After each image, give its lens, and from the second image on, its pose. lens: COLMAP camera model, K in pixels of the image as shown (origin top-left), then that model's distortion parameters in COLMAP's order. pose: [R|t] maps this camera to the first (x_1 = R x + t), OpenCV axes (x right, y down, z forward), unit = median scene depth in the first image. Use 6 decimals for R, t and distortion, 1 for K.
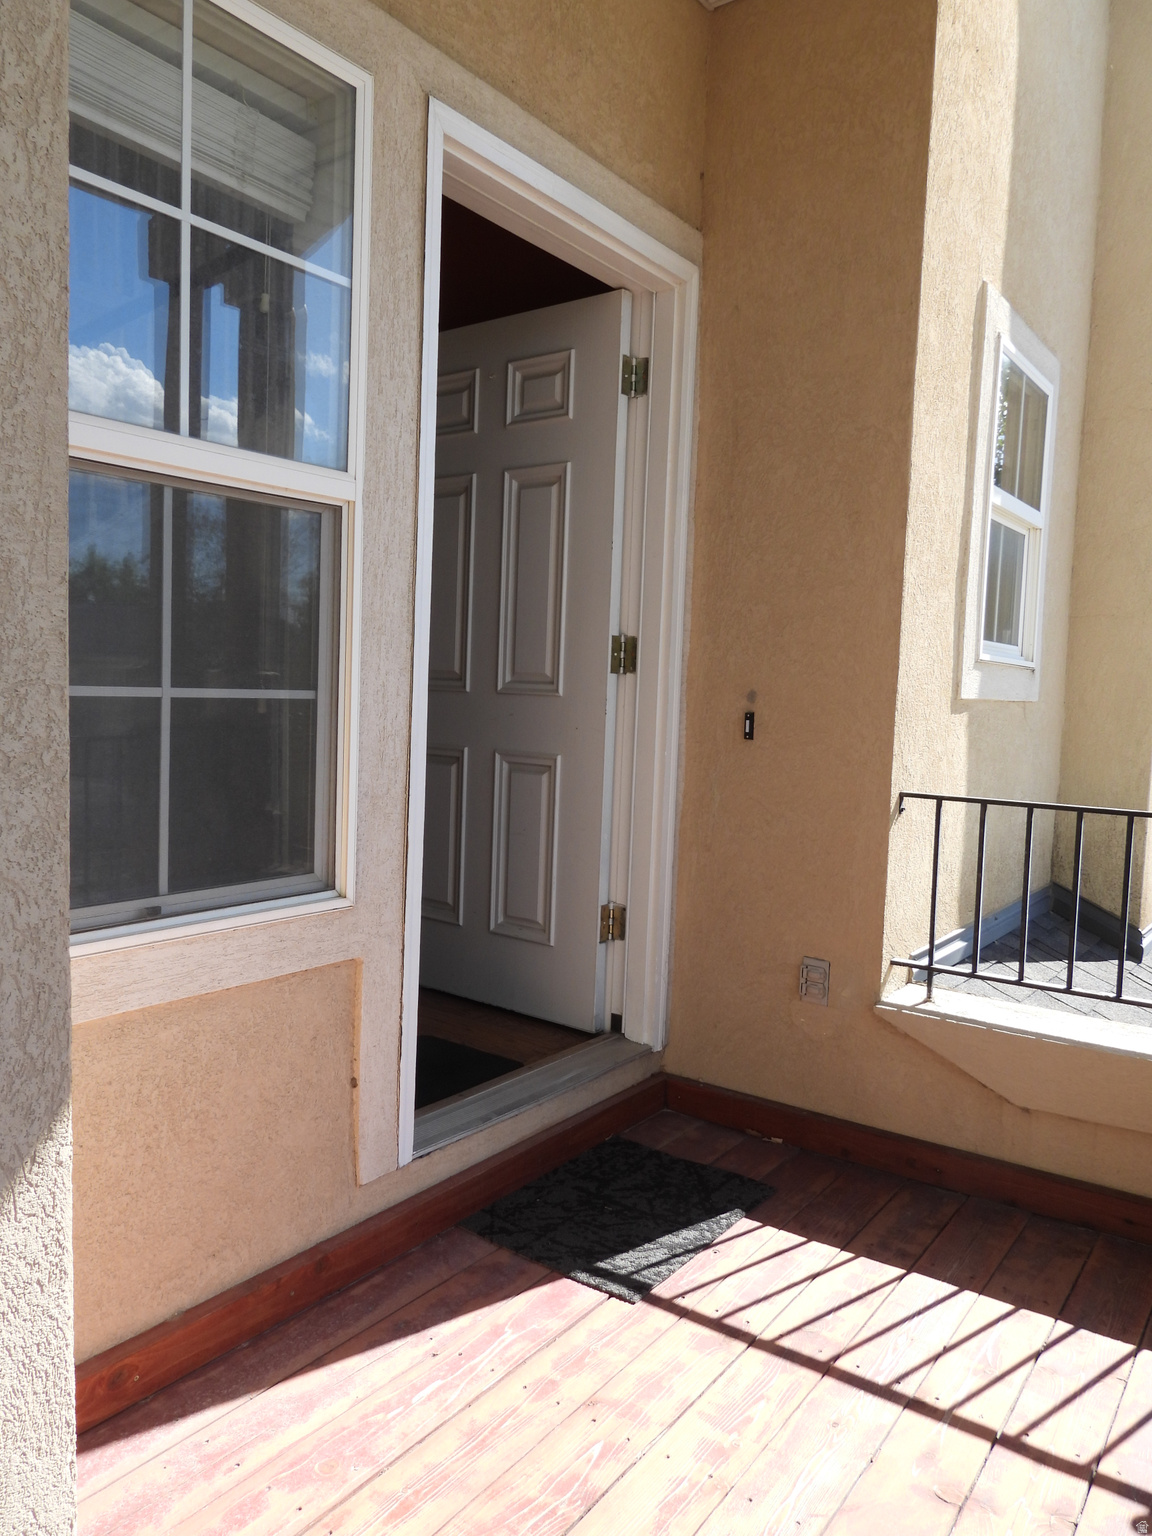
lens RADIAL K [[1098.3, 0, 576.0], [0, 1098.3, 768.0], [0, 0, 1]] dist [-0.018308, 0.009695]
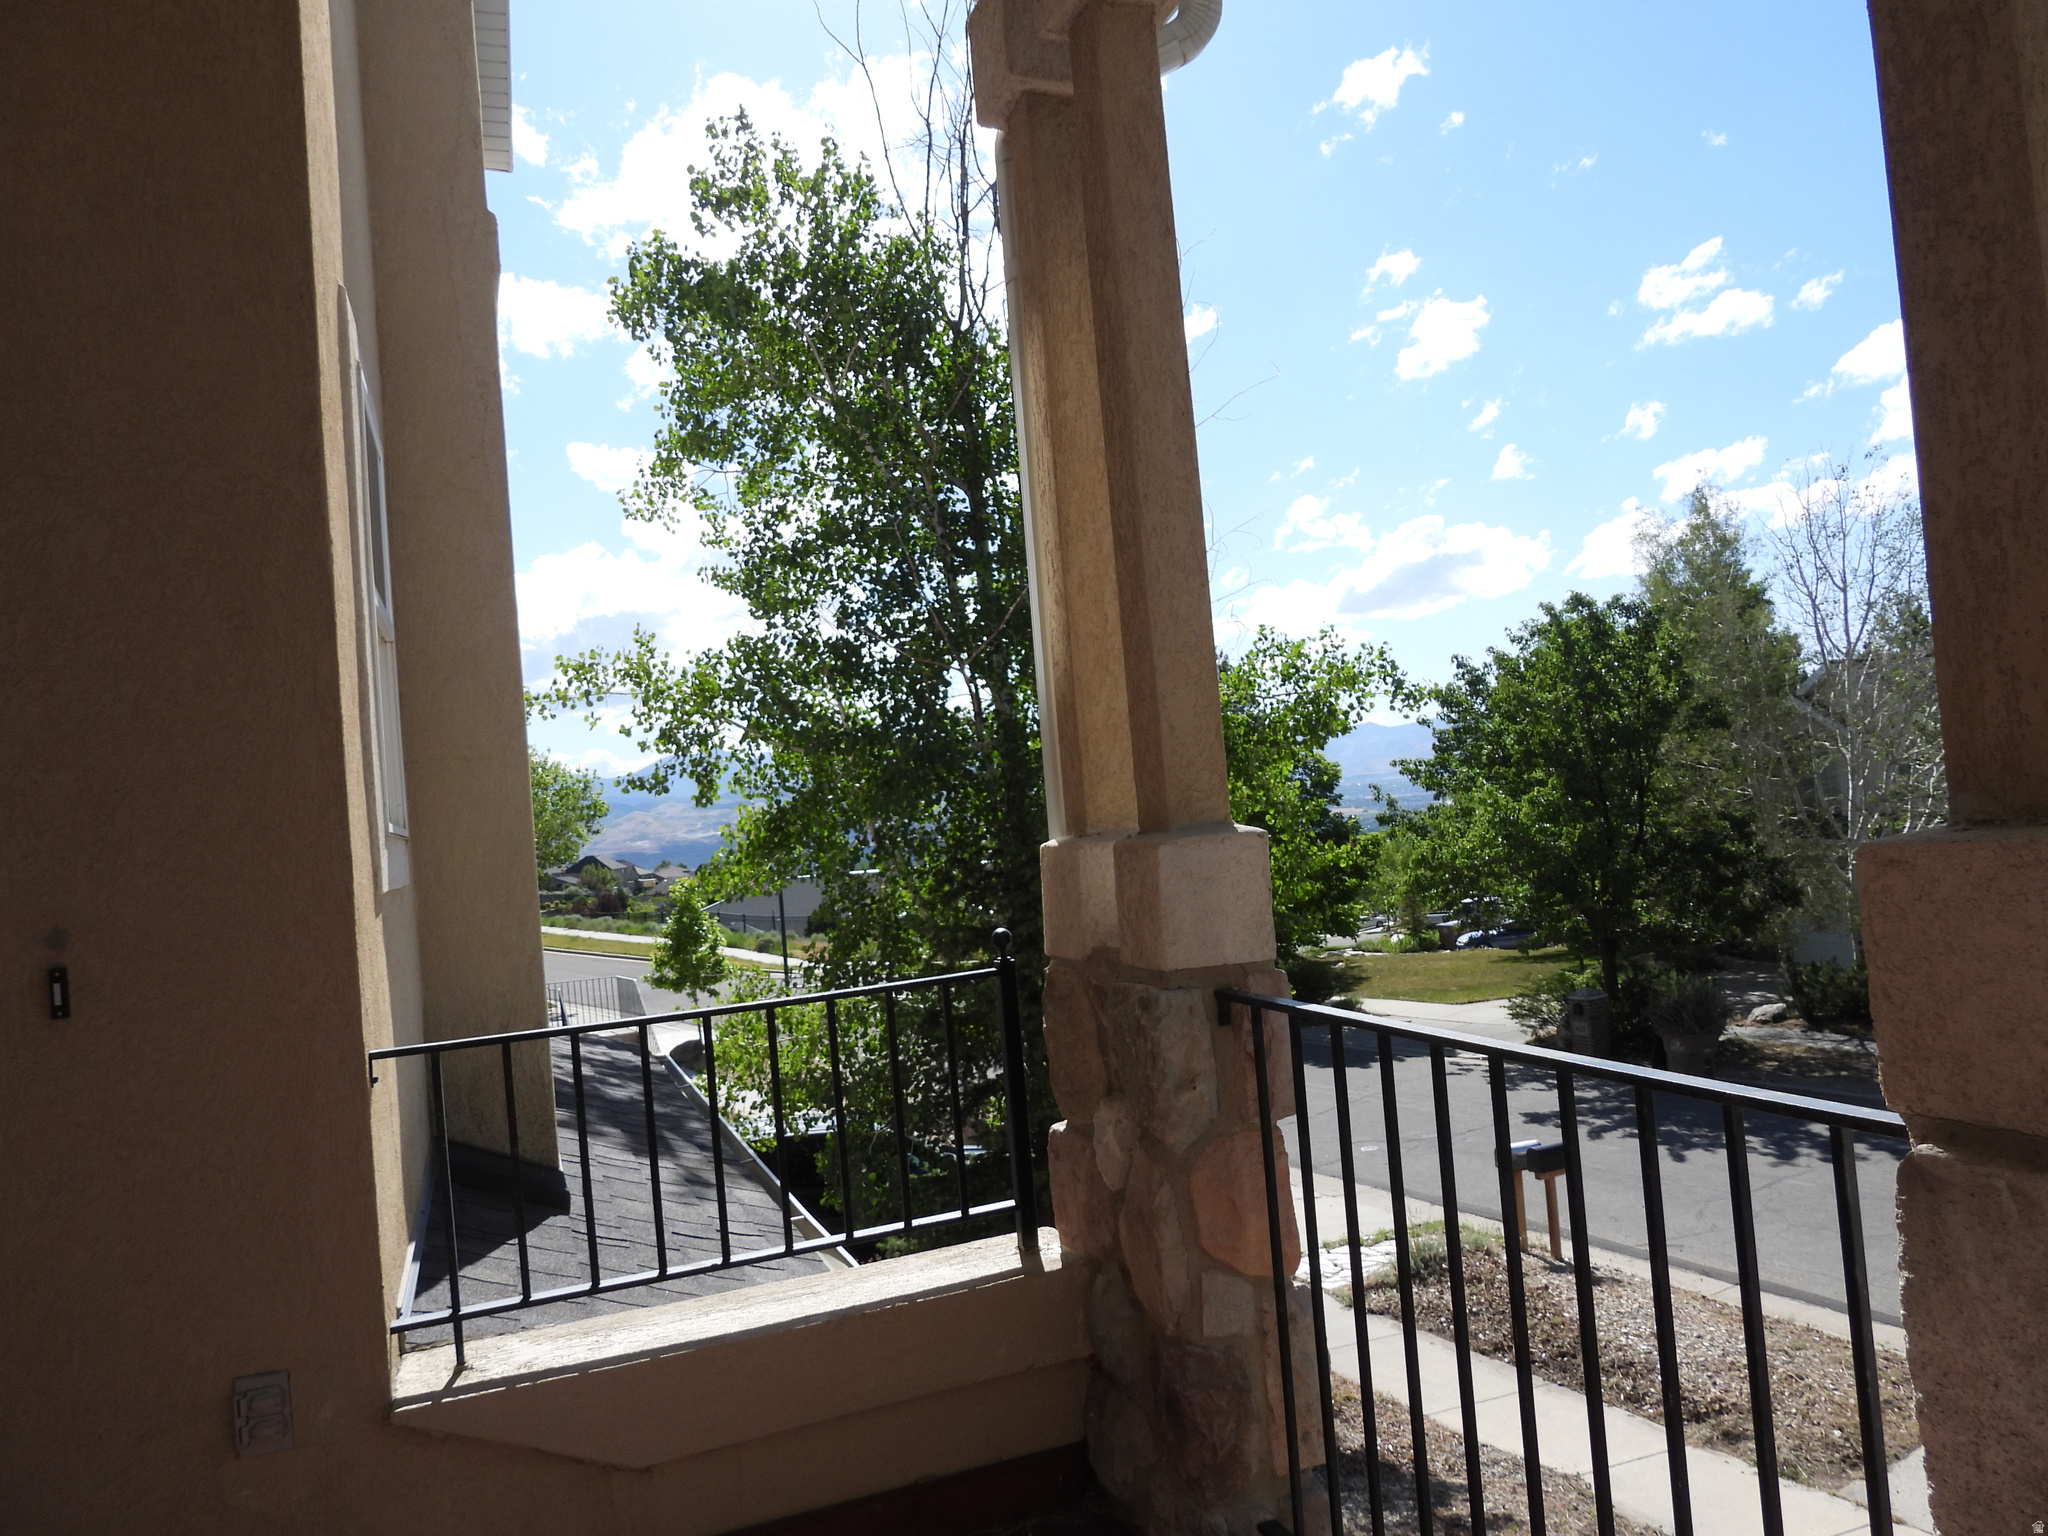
lens RADIAL K [[1464.4, 0, 1024.0], [0, 1464.4, 768.0], [0, 0, 1]] dist [-0.018308, 0.009695]
pose [[0.550509, -0.057853, 0.832822, -0.178385], [0.165920, 0.985277, -0.041233, -0.040971], [-0.818175, 0.160881, 0.552002, 0.206080]]
